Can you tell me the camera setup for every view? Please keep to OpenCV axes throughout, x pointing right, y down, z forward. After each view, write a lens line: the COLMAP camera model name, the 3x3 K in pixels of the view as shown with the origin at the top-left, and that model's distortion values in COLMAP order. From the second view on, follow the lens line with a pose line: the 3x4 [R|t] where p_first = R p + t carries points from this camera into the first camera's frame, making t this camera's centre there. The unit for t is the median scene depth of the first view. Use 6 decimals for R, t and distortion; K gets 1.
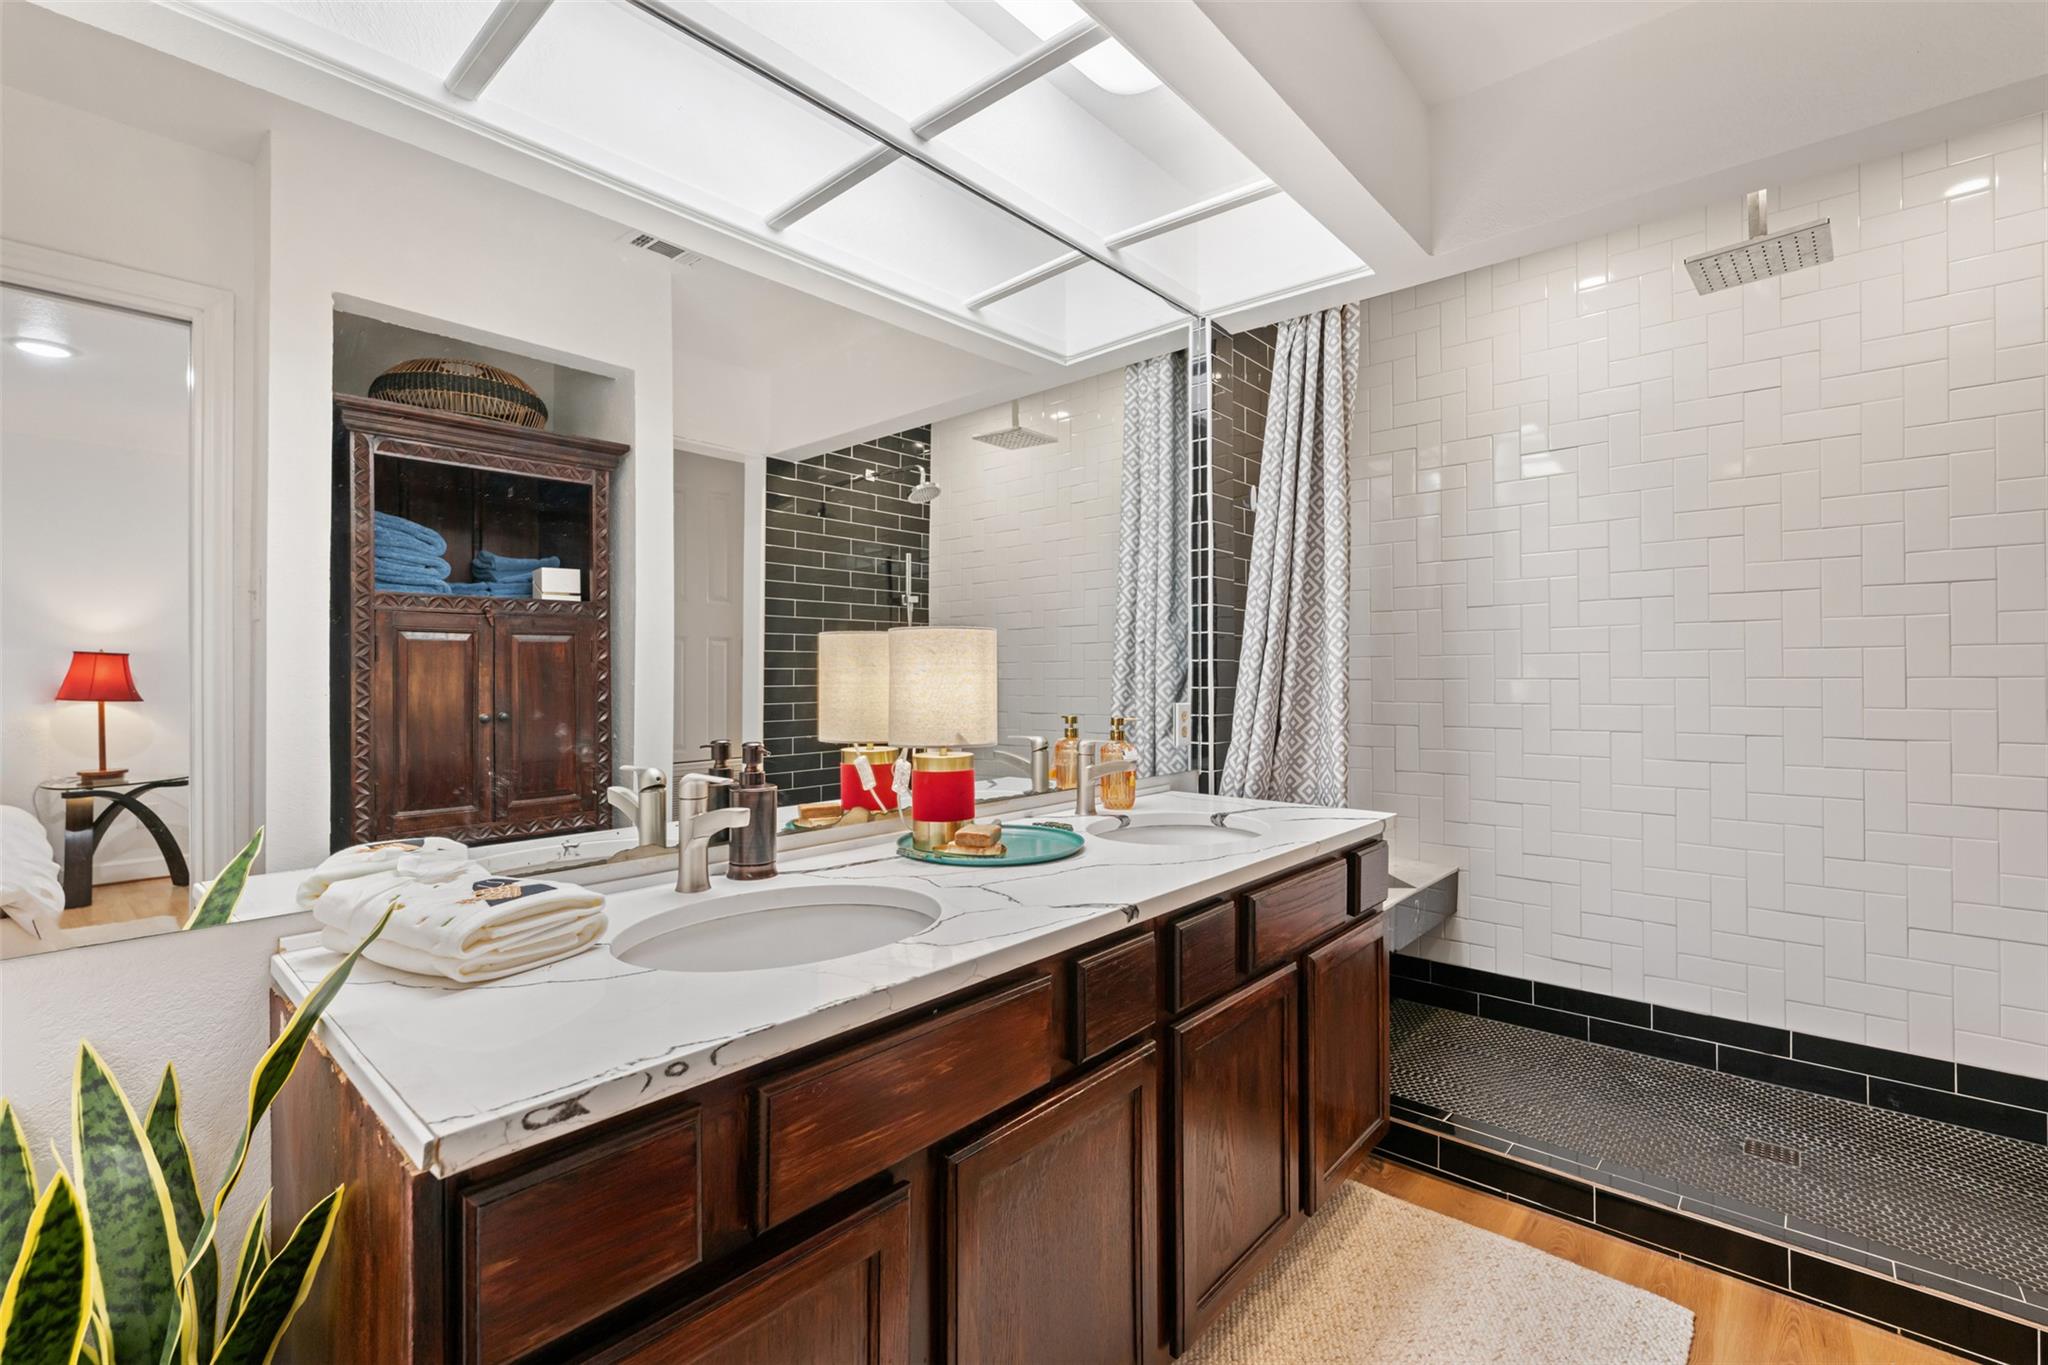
lens RADIAL K [[886.1, 0, 1022.1], [0, 886.1, 677.7], [0, 0, 1]] dist [-0.001822, -0.000155]
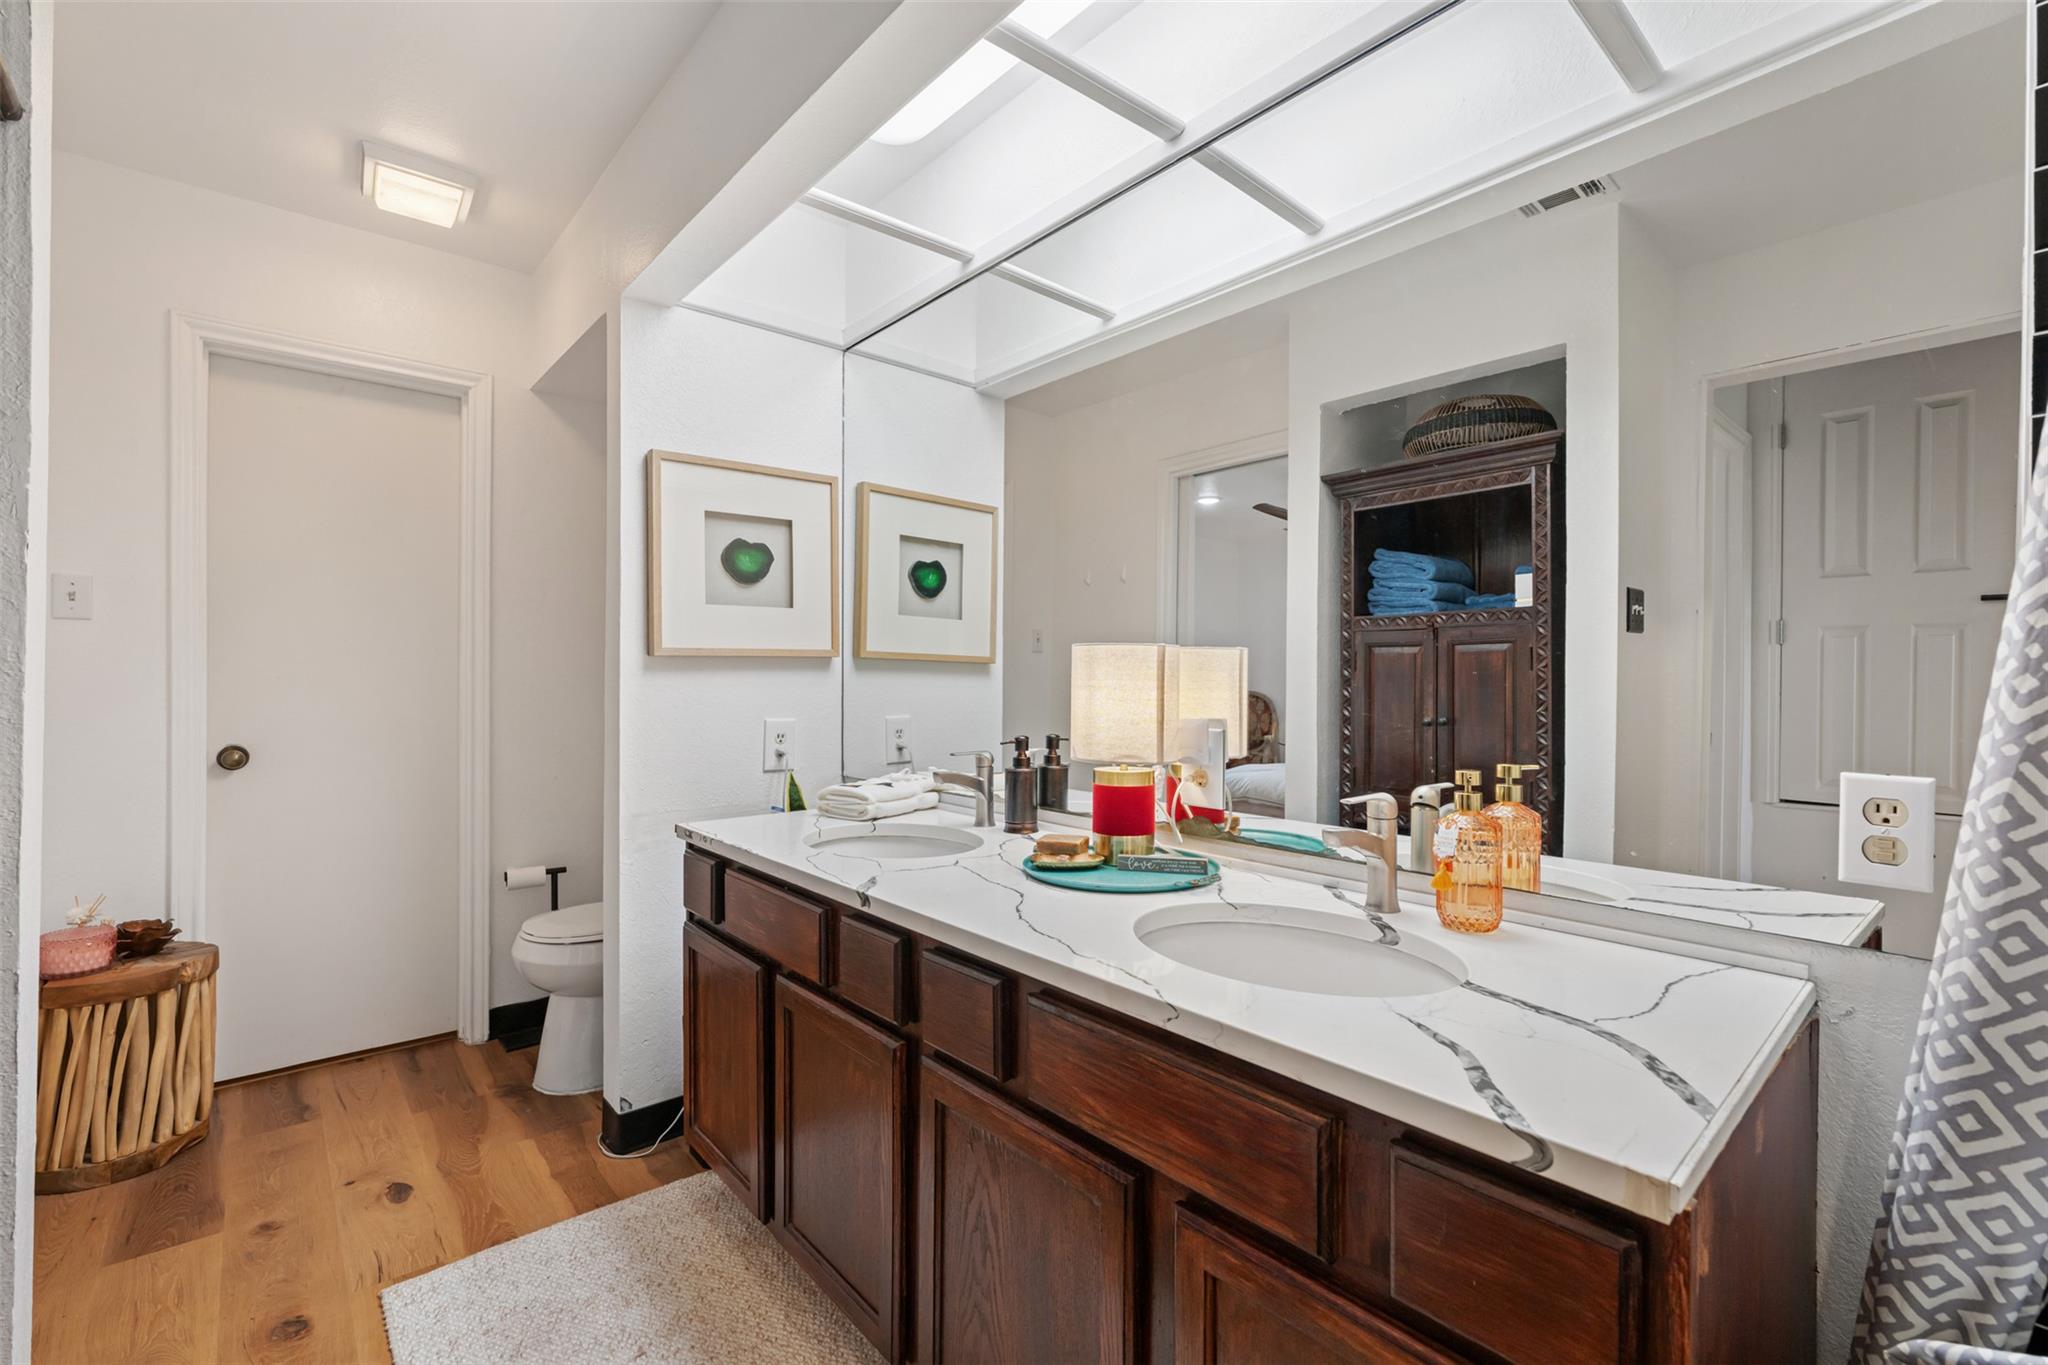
lens RADIAL K [[882.7, 0, 1022.1], [0, 882.7, 680.3], [0, 0, 1]] dist [-0.021874, -0.000090]
pose [[-0.119639, 0.005936, -0.992800, 0.592896], [-0.006201, 0.999958, 0.006727, -0.010500], [0.992798, 0.006961, -0.119597, 0.654986]]
